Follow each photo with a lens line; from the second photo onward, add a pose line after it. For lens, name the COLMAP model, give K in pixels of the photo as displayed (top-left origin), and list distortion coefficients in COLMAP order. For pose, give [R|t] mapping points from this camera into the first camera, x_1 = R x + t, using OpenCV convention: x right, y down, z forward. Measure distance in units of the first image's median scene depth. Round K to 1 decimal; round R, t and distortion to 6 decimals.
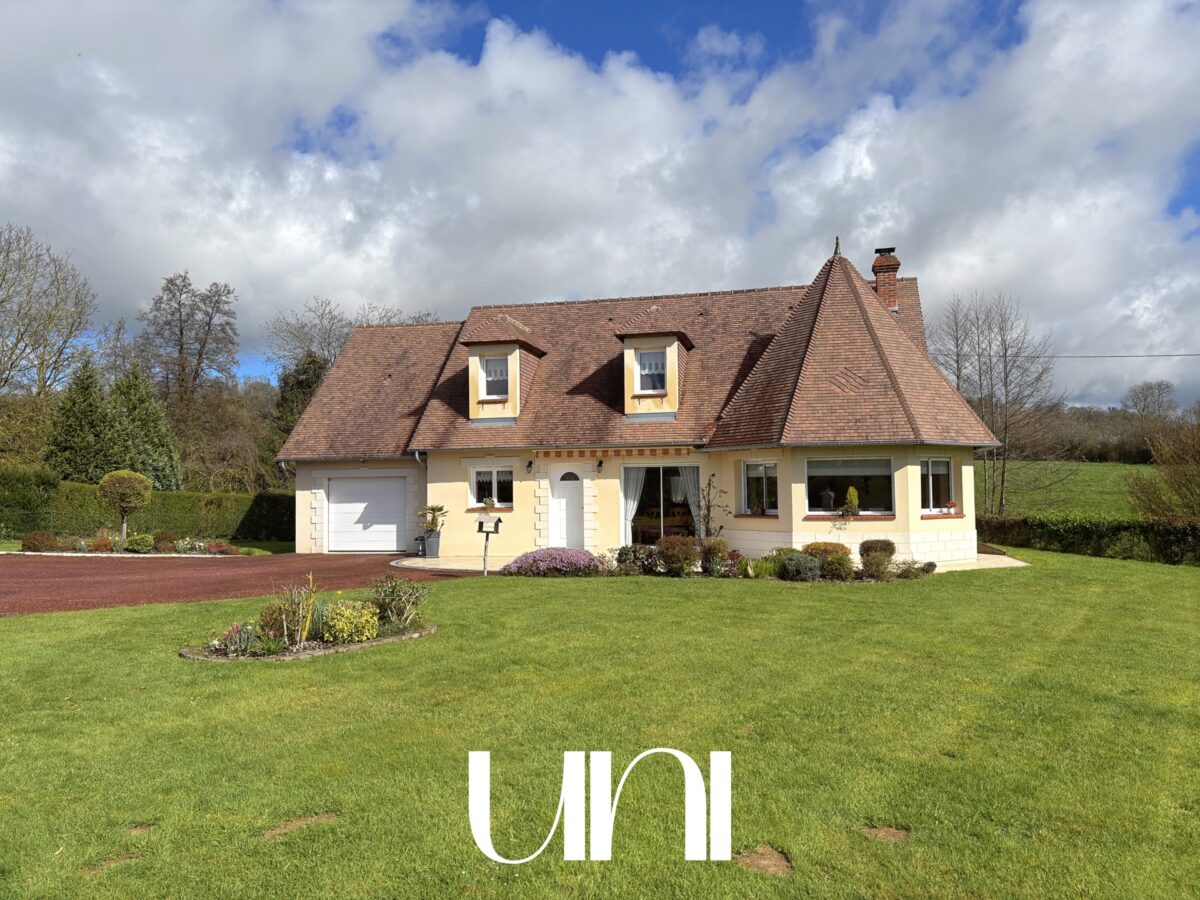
lens RADIAL K [[897.3, 0, 606.7], [0, 897.3, 447.3], [0, 0, 1]] dist [0.025975, -0.007455]
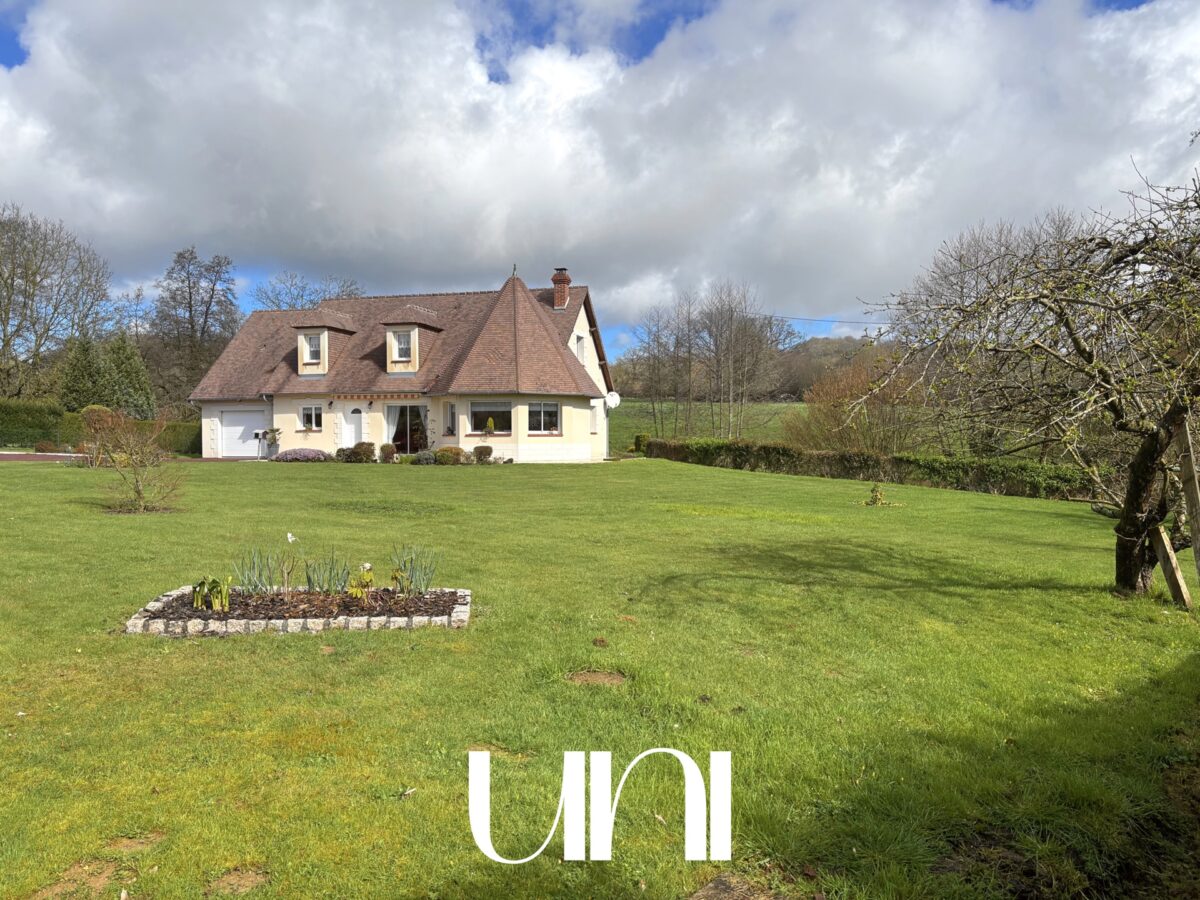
lens RADIAL K [[897.3, 0, 602.9], [0, 897.3, 443.7], [0, 0, 1]] dist [0.025975, -0.007455]
pose [[0.997902, 0.011250, -0.063762, 0.580224], [-0.007661, 0.998388, 0.056243, -0.003881], [0.064292, -0.055636, 0.996379, -0.680435]]
